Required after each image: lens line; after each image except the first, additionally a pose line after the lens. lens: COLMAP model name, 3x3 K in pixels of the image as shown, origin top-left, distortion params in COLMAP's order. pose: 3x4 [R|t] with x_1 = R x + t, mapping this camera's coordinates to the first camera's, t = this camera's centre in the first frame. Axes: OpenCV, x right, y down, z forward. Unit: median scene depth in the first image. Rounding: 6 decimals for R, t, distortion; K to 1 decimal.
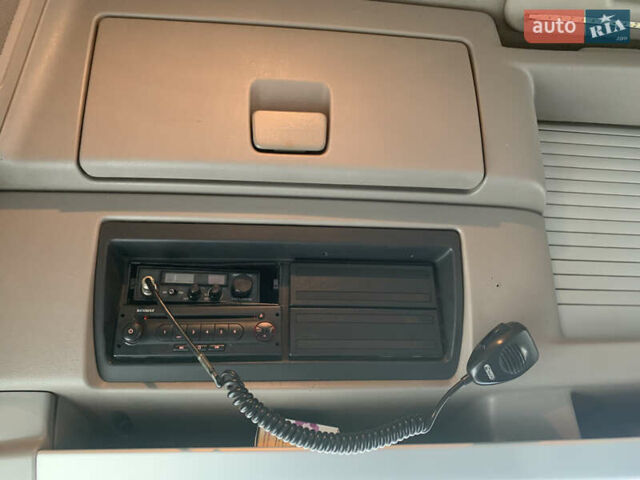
lens RADIAL K [[501.2, 0, 320.0], [0, 501.2, 240.0], [0, 0, 1]] dist [0.010878, 0.001249]
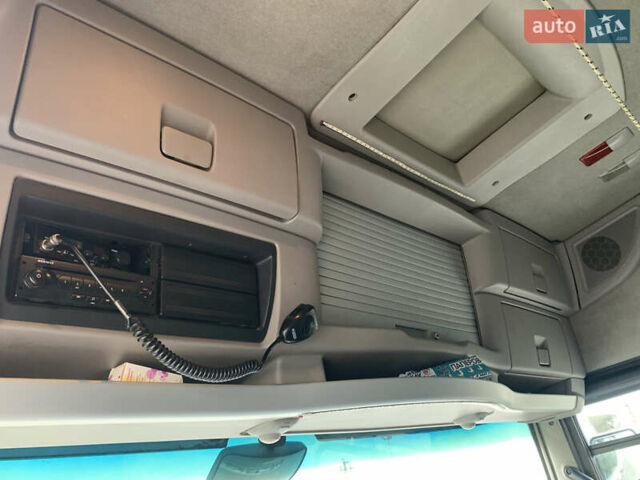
lens RADIAL K [[501.2, 0, 320.0], [0, 501.2, 240.0], [0, 0, 1]] dist [0.010878, 0.001249]
pose [[0.786385, 0.187069, 0.588730, -0.517222], [-0.127553, 0.981679, -0.141553, 0.166356], [-0.604424, 0.036221, 0.795839, -0.277253]]
